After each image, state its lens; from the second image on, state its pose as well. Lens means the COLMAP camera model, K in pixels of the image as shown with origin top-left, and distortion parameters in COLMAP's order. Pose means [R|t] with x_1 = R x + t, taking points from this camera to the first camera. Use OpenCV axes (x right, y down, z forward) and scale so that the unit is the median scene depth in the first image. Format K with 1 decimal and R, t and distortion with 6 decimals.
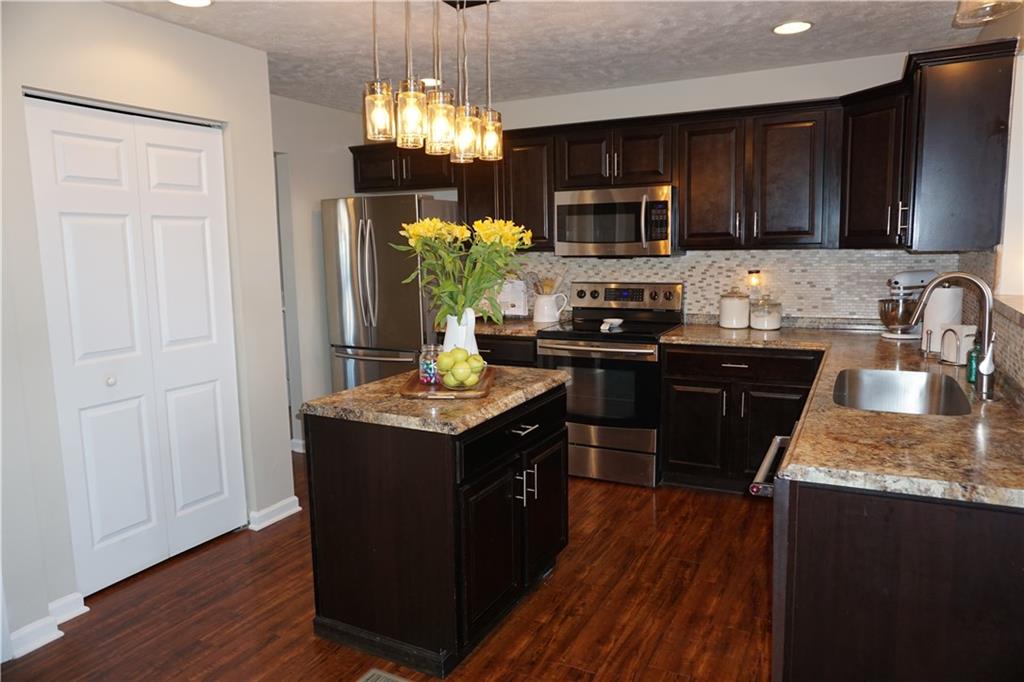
lens RADIAL K [[677.6, 0, 512.2], [0, 677.6, 341.3], [0, 0, 1]] dist [-0.043028, 0.021125]
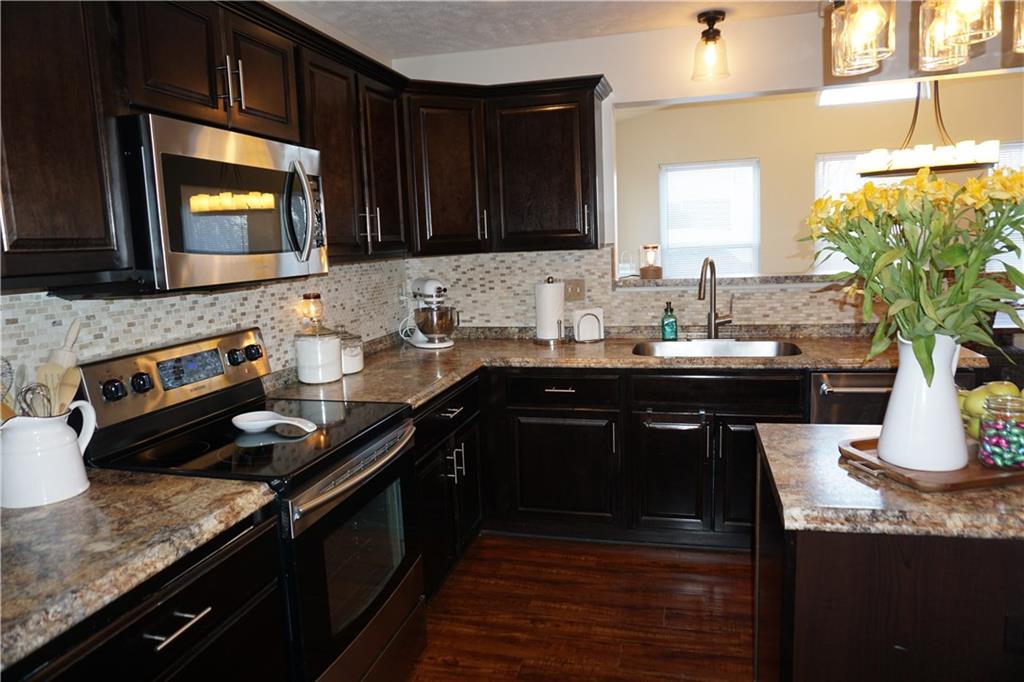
lens RADIAL K [[677.6, 0, 508.8], [0, 677.6, 347.1], [0, 0, 1]] dist [-0.043028, 0.021125]
pose [[-0.220731, -0.118976, 0.968051, -0.361126], [0.186218, 0.969133, 0.161570, -0.130494], [-0.957393, 0.215932, -0.191762, 0.982773]]
